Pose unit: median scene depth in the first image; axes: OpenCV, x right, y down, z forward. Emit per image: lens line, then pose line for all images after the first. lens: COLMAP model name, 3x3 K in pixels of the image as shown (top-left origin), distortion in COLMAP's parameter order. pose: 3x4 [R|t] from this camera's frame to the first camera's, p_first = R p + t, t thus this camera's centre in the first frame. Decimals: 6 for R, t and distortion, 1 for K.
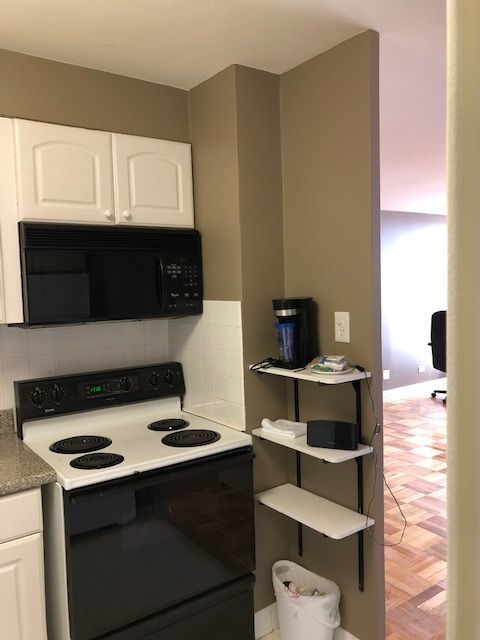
lens RADIAL K [[521.0, 0, 240.9], [0, 521.0, 320.7], [0, 0, 1]] dist [0.040714, -0.055471]
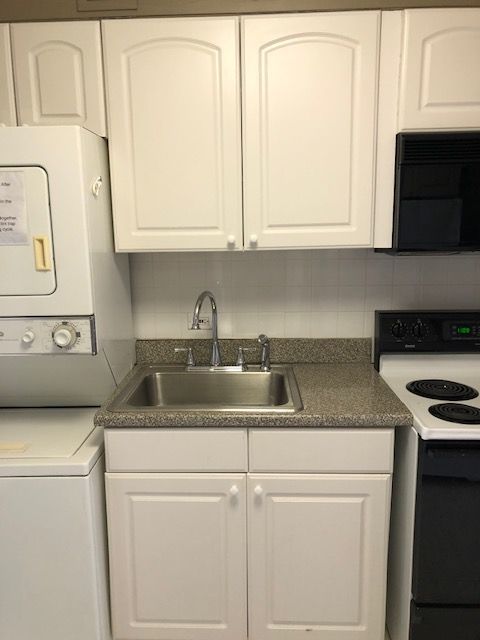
lens RADIAL K [[521.0, 0, 237.3], [0, 521.0, 317.8], [0, 0, 1]] dist [0.040714, -0.055471]
pose [[0.787222, 0.127077, -0.603435, -0.055656], [-0.051110, 0.988616, 0.141517, 0.007829], [0.614549, -0.080564, 0.784754, 0.098200]]
